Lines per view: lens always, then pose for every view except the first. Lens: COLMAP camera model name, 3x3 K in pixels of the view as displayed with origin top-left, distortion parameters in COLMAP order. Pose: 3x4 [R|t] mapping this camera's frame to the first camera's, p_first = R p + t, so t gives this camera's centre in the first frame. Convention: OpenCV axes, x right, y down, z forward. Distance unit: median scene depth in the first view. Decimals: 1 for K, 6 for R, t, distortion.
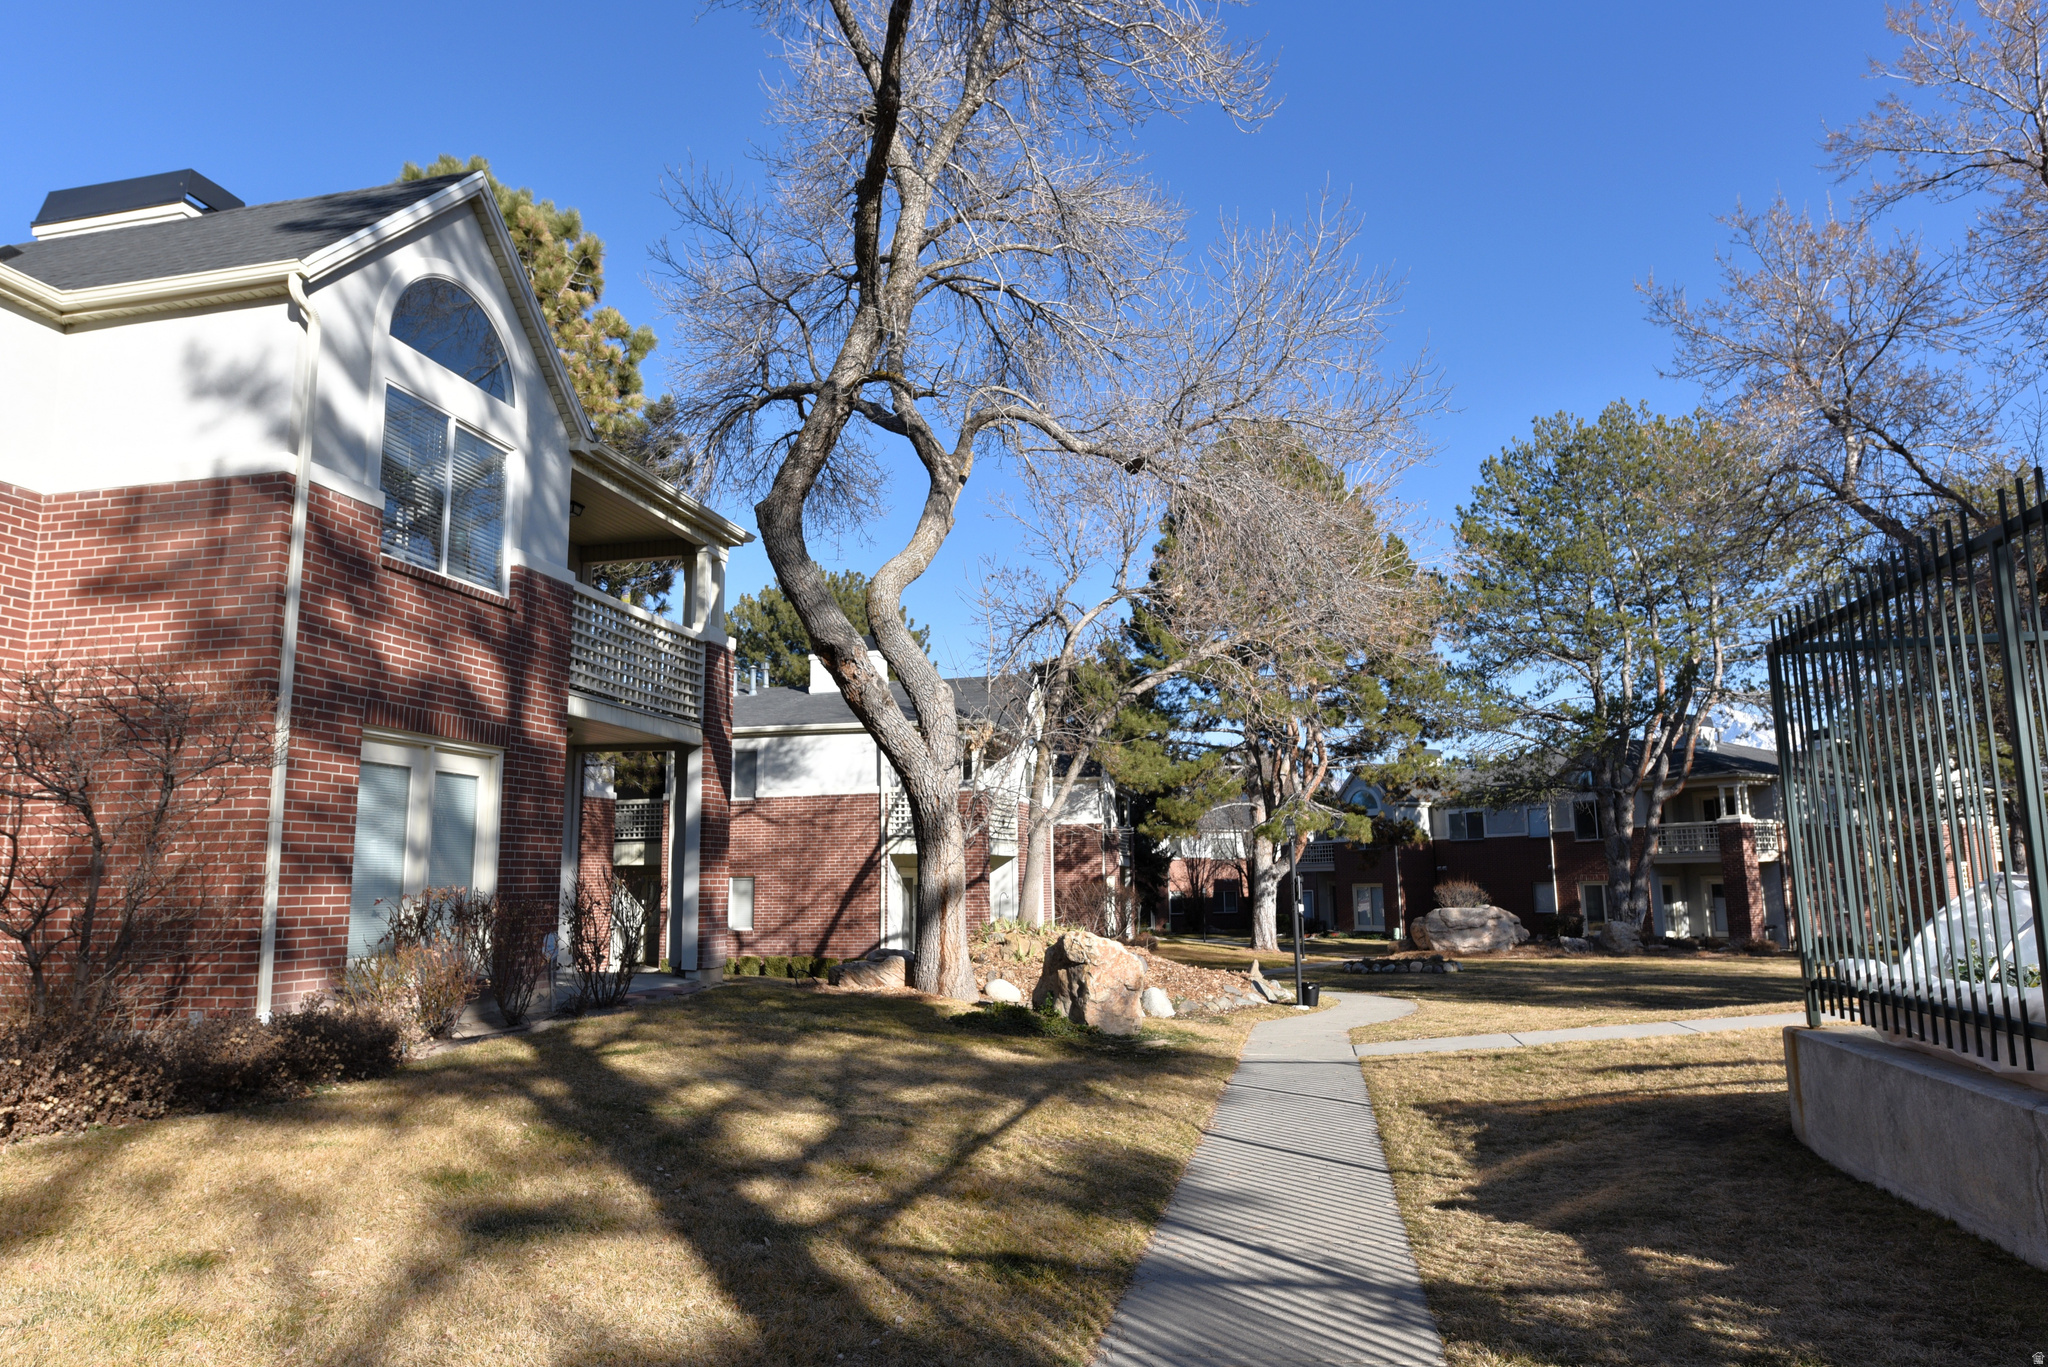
lens RADIAL K [[1282.4, 0, 1024.0], [0, 1282.4, 683.5], [0, 0, 1]] dist [0.004423, 0.000560]
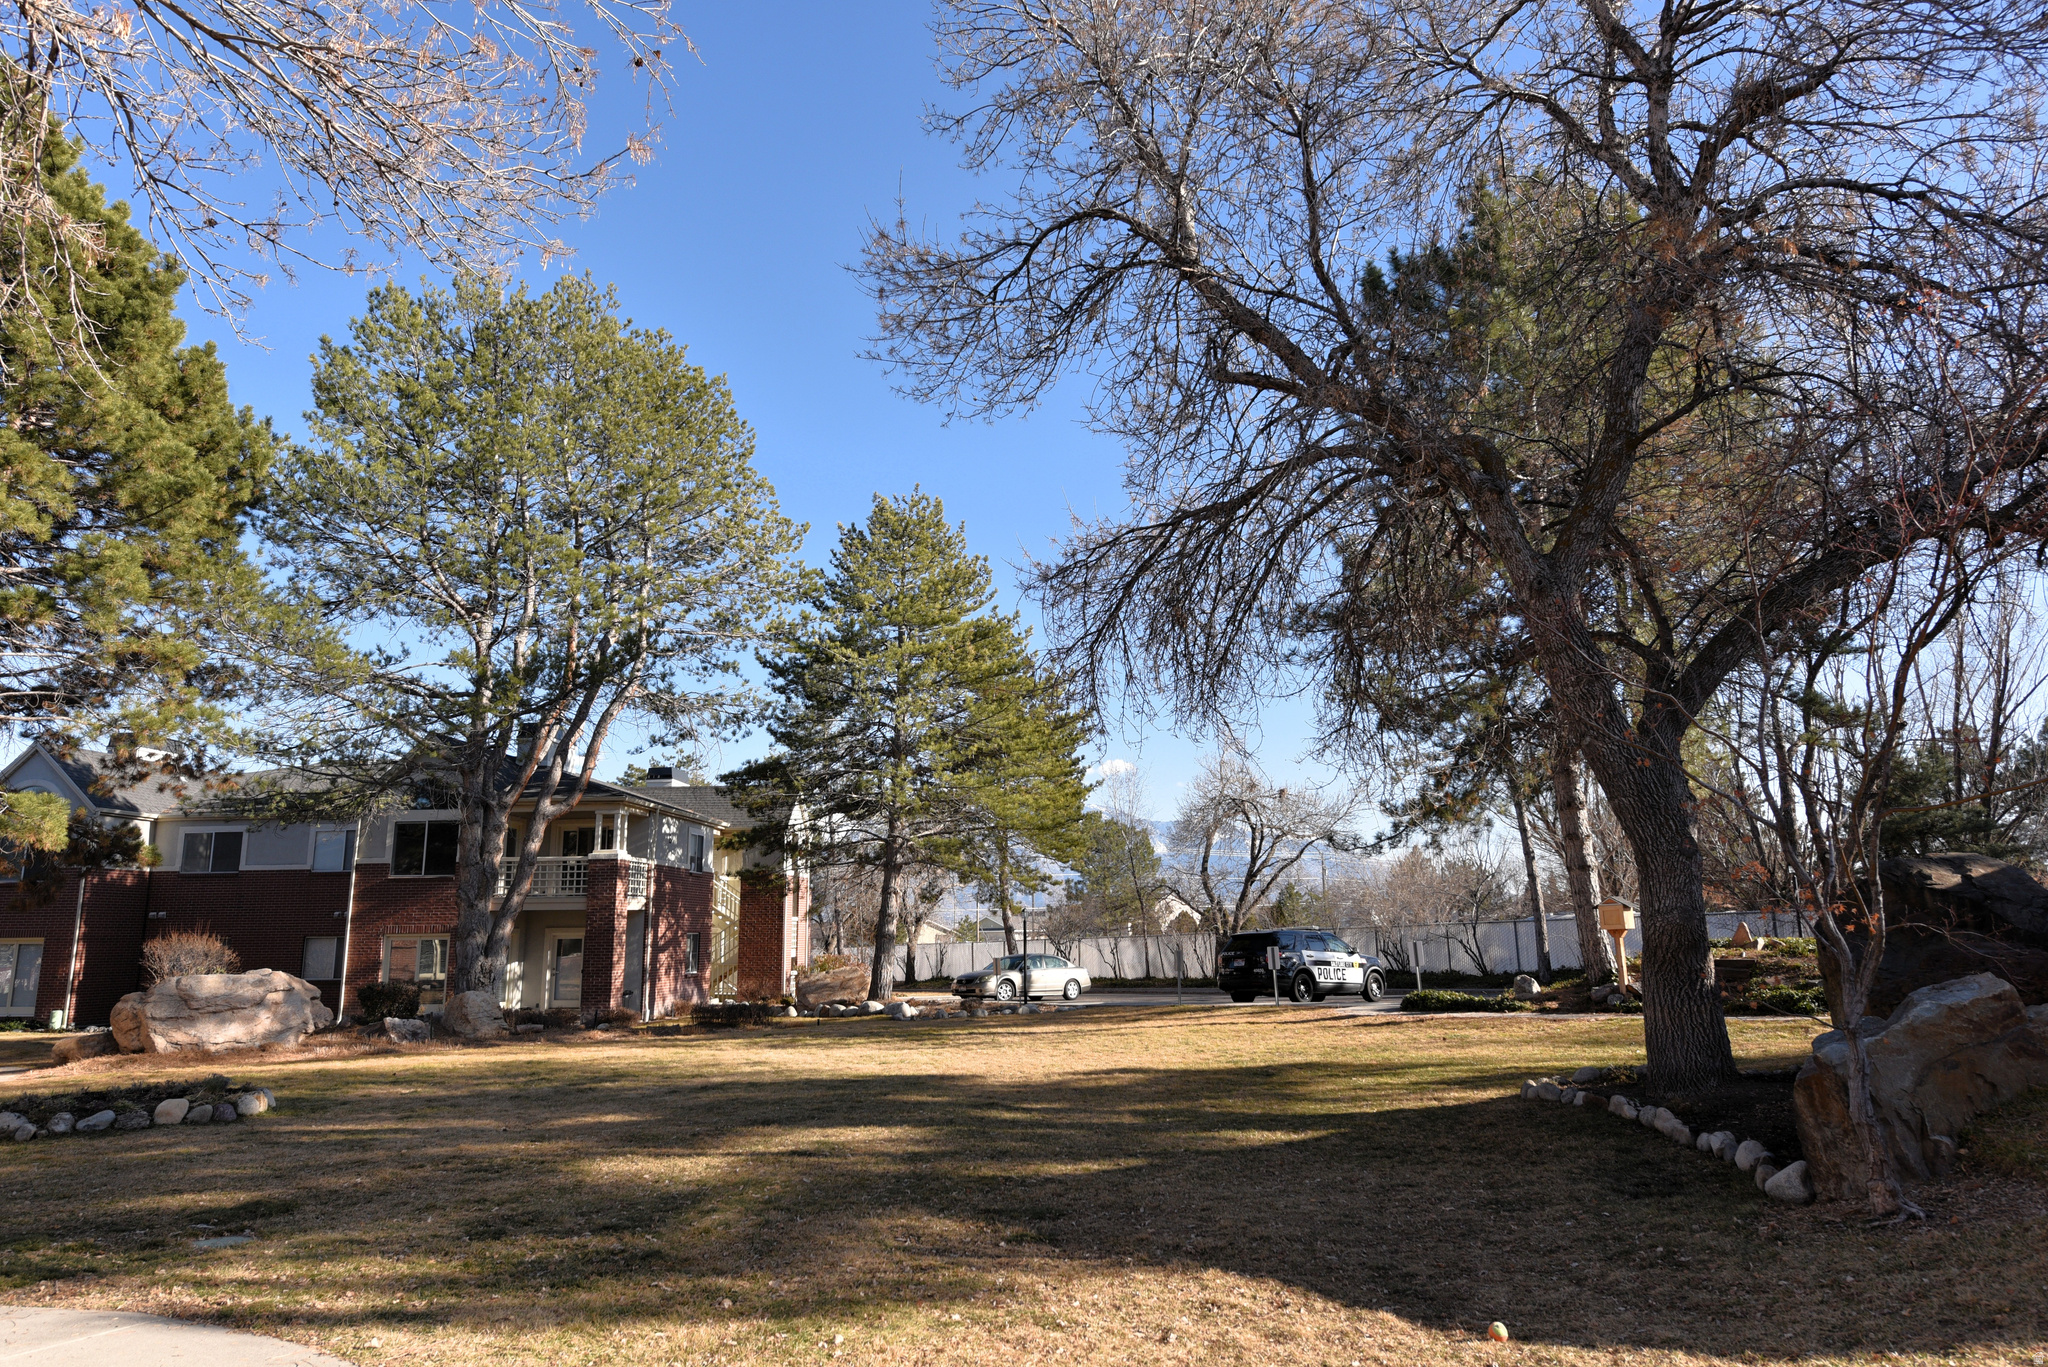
lens RADIAL K [[1282.4, 0, 1024.0], [0, 1282.4, 683.5], [0, 0, 1]] dist [0.004423, 0.000560]
pose [[0.598323, 0.163545, 0.784386, 0.071584], [-0.124319, 0.986041, -0.110761, 0.057747], [-0.791552, -0.031243, 0.610303, 0.321909]]
